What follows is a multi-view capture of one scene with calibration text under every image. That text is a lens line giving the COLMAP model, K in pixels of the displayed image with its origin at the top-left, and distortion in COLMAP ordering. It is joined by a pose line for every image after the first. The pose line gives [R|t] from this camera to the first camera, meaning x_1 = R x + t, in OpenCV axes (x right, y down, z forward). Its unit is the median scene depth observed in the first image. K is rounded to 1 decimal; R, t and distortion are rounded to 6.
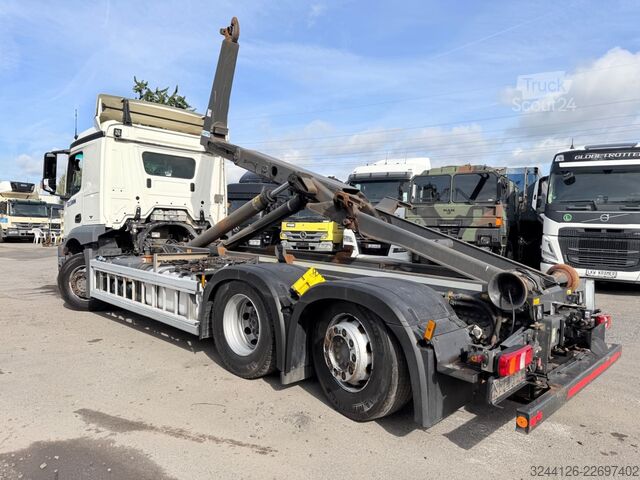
lens RADIAL K [[448.0, 0, 320.0], [0, 448.0, 240.0], [0, 0, 1]] dist [0.099713, -0.131491]
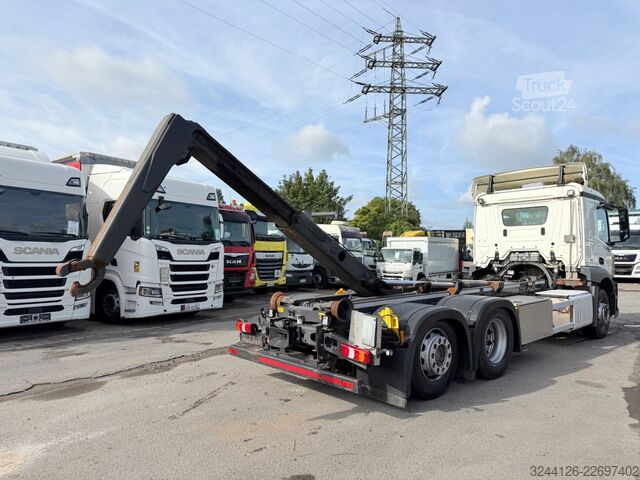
lens RADIAL K [[450.6, 0, 319.6], [0, 450.6, 244.2], [0, 0, 1]] dist [0.064573, -0.073315]
pose [[-0.043187, -0.052511, -0.997686, 0.879177], [-0.029384, 0.998252, -0.051269, -0.008925], [0.998635, 0.027102, -0.044654, 0.483818]]
